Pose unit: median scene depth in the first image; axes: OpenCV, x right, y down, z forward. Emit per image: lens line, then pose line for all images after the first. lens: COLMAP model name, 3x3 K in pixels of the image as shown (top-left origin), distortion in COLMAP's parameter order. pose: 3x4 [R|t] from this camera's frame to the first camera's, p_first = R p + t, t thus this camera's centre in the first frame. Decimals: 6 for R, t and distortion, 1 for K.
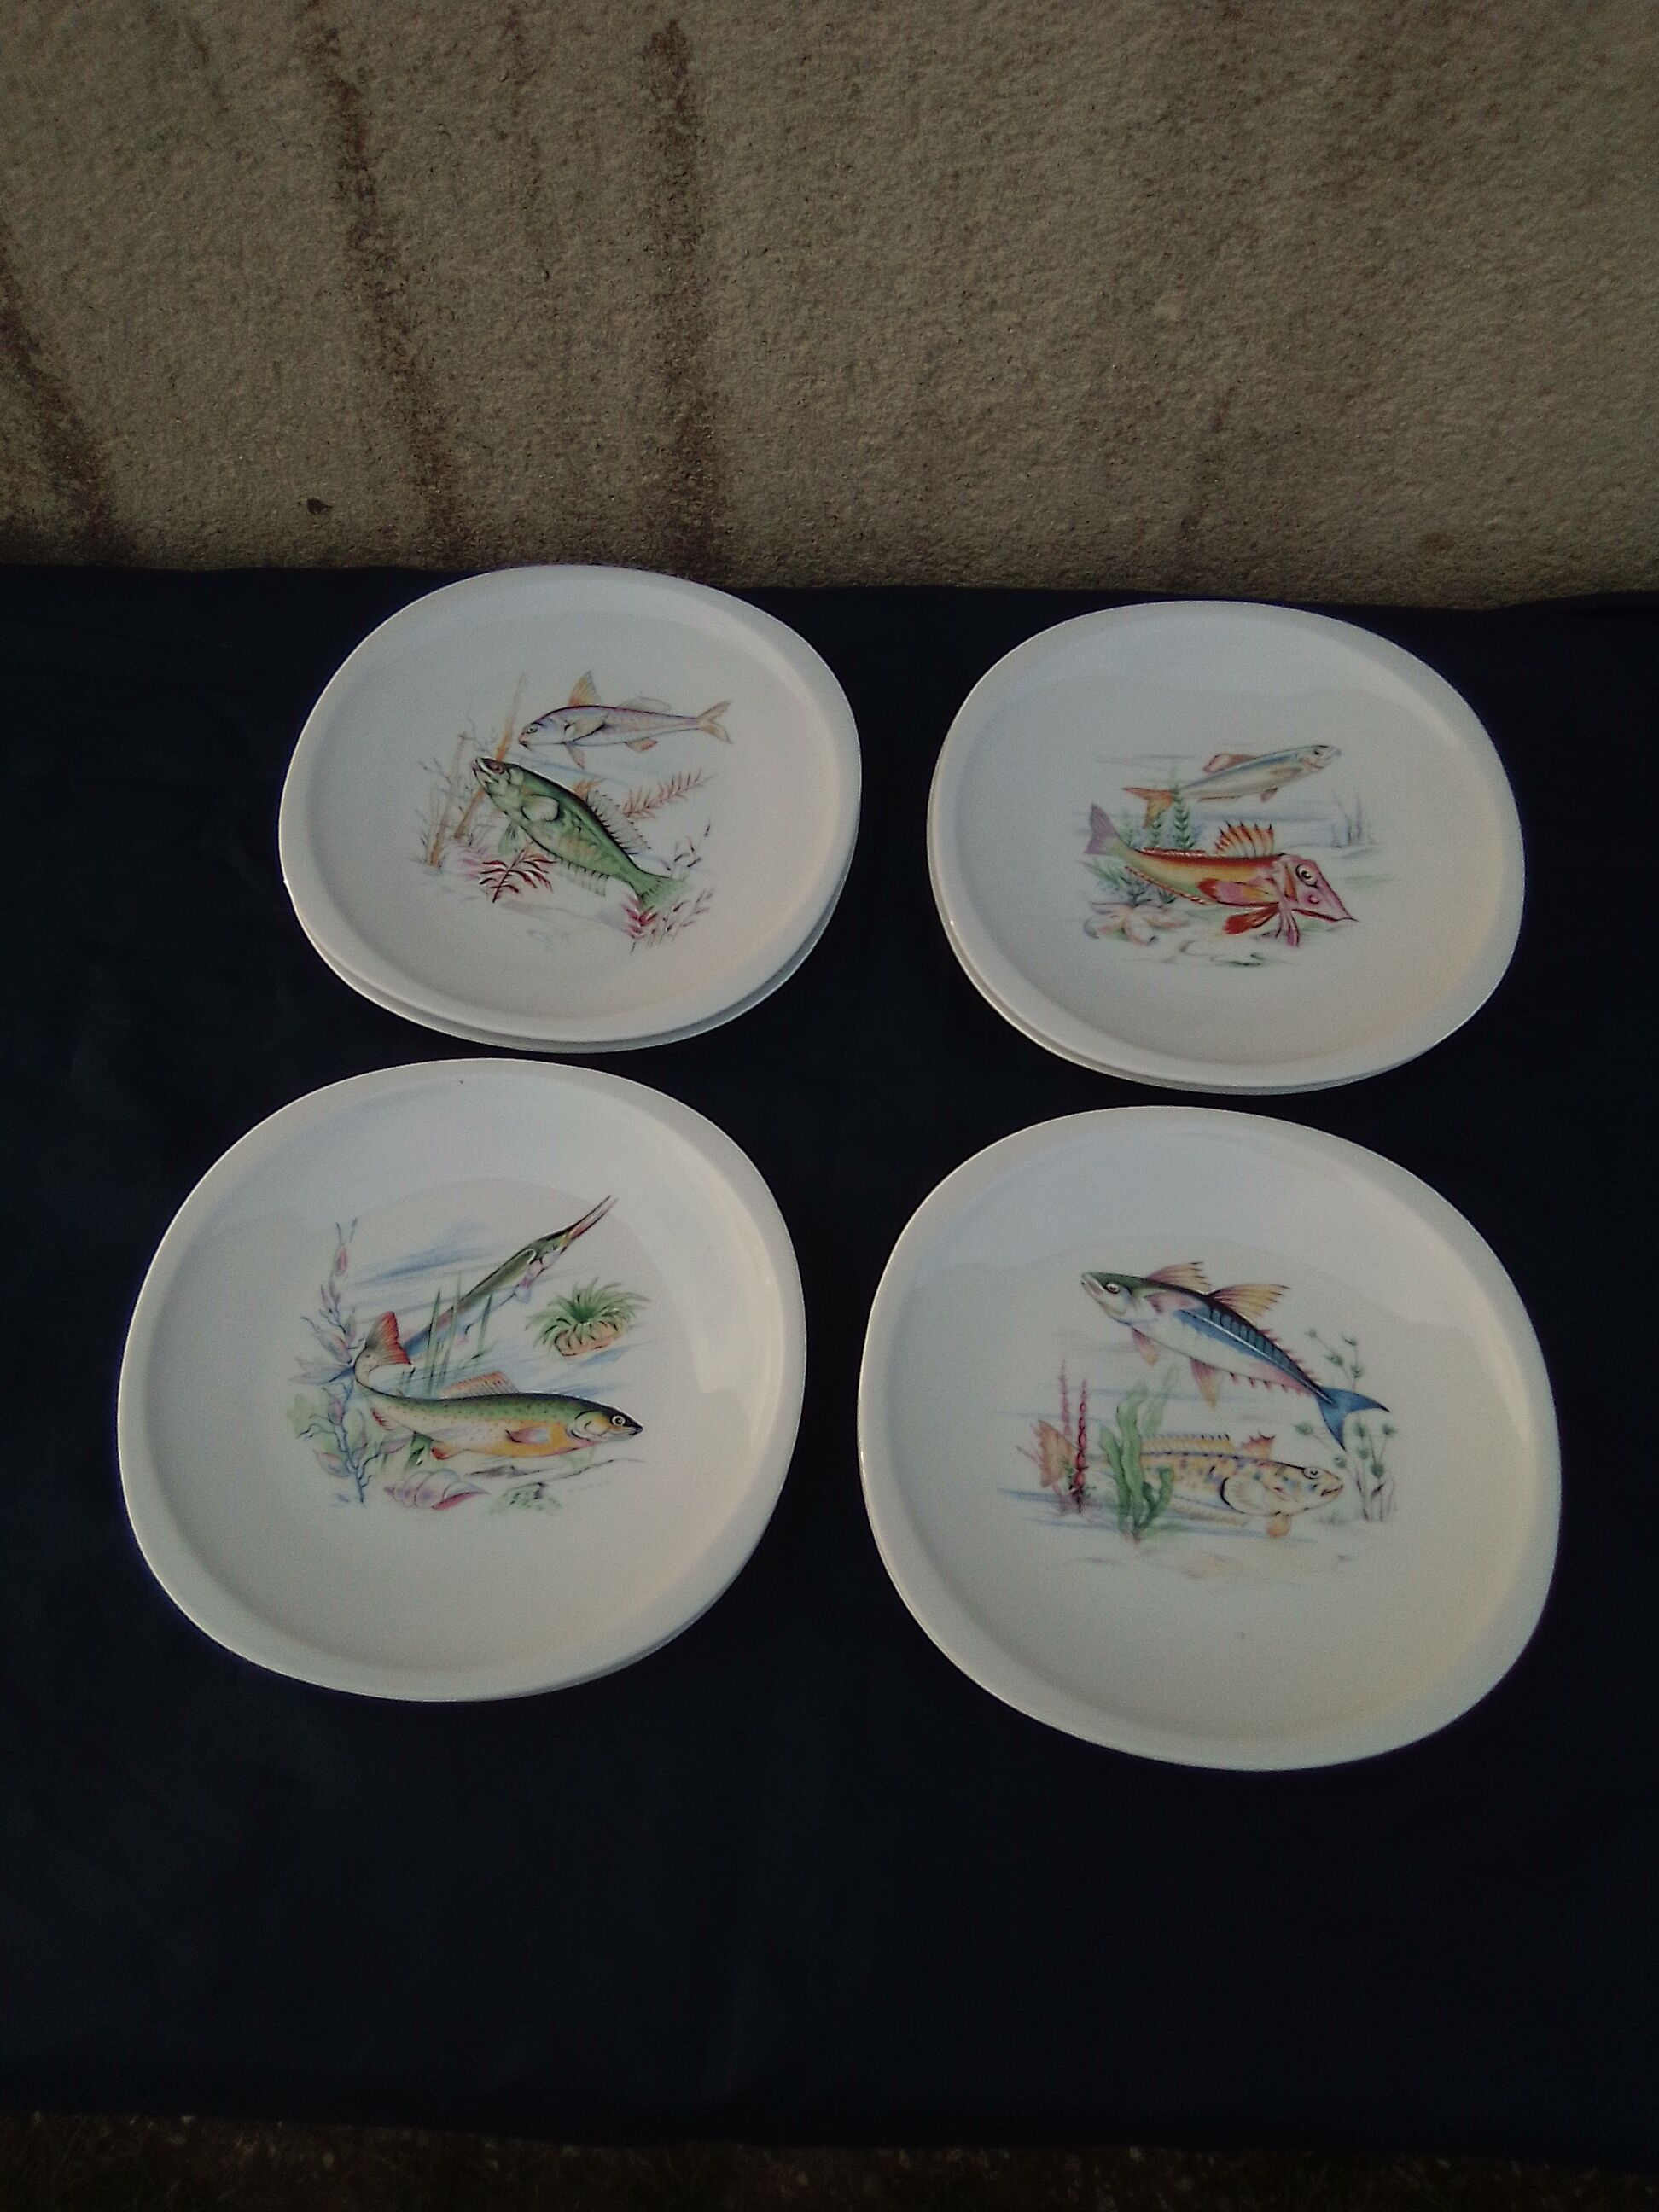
lens RADIAL K [[1657.6, 0, 837.8], [0, 1657.6, 1109.8], [0, 0, 1]] dist [0.000335, 0.006164]
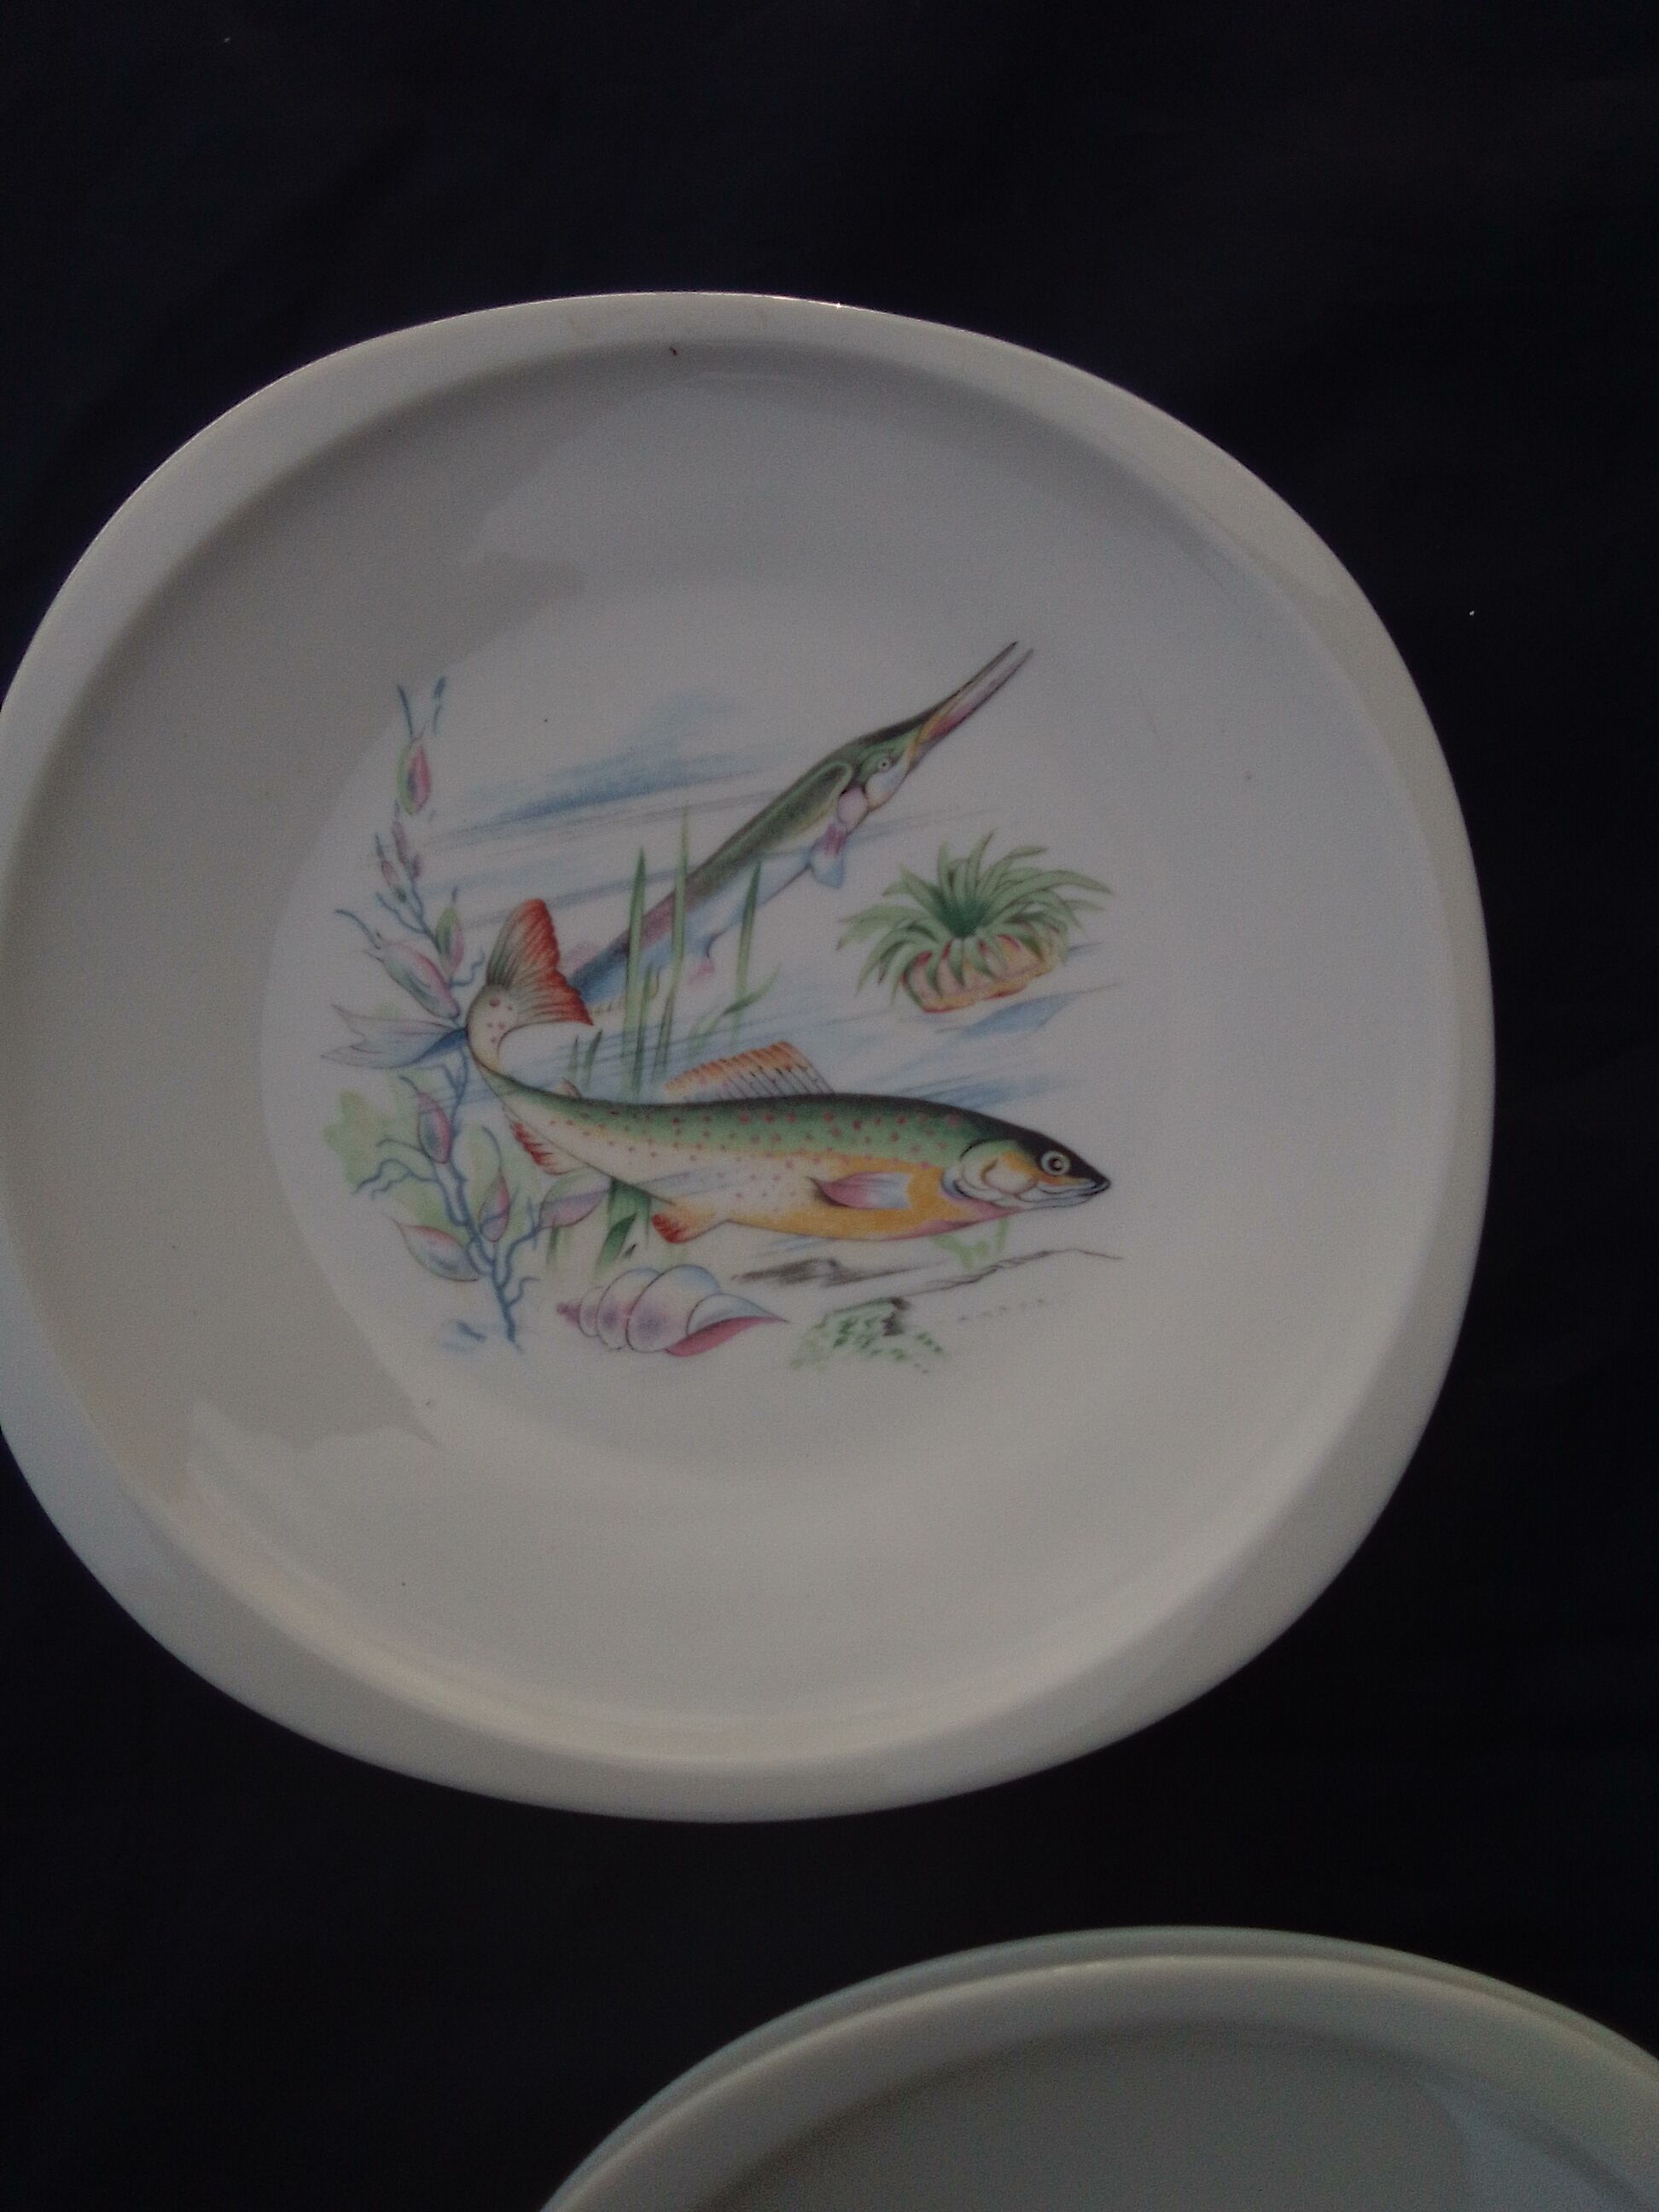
lens RADIAL K [[1657.6, 0, 816.3], [0, 1657.6, 1111.2], [0, 0, 1]] dist [0.000335, 0.006164]
pose [[0.999211, 0.028878, 0.027265, -0.209054], [-0.036747, 0.932642, 0.358926, 0.012656], [-0.015064, -0.359644, 0.932968, 0.574319]]
